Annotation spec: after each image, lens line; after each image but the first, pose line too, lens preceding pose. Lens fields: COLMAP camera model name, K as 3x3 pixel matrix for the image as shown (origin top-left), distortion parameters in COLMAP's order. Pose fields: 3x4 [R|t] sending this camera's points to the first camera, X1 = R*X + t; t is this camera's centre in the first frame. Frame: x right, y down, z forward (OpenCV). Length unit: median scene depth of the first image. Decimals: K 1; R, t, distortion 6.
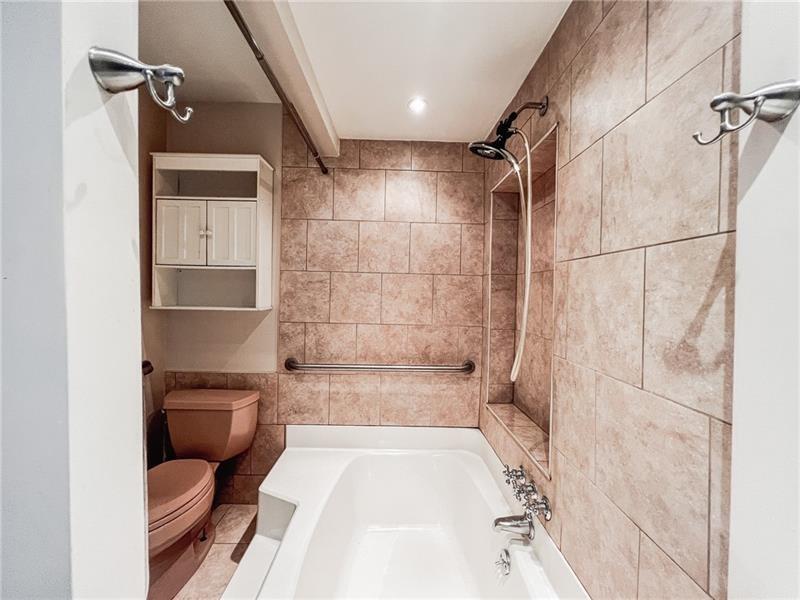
lens RADIAL K [[320.5, 0, 400.2], [0, 320.5, 297.1], [0, 0, 1]] dist [-0.001241, 0.000215]
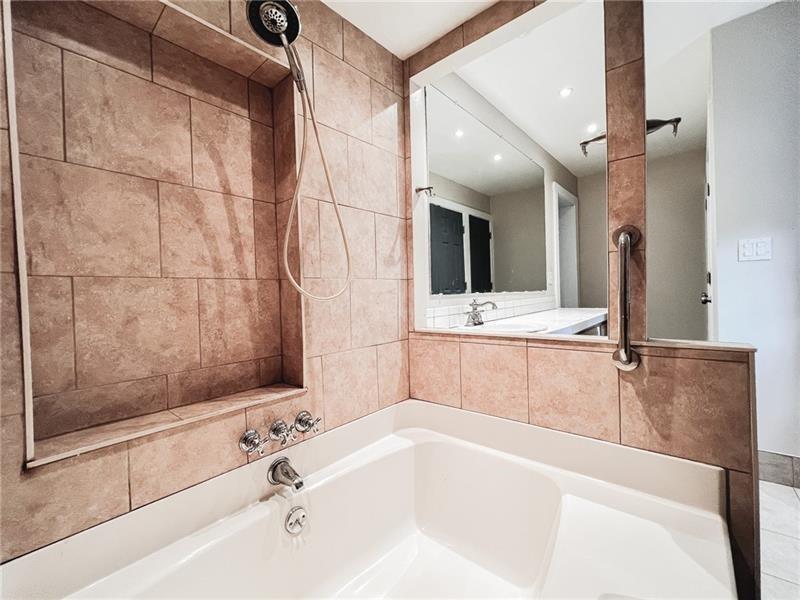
lens RADIAL K [[320.5, 0, 399.1], [0, 320.5, 296.6], [0, 0, 1]] dist [-0.001241, 0.000215]
pose [[-0.727738, -0.002952, 0.685849, -0.617845], [0.031523, 0.998790, 0.037748, 0.245446], [-0.685131, 0.049090, -0.726764, 1.831142]]
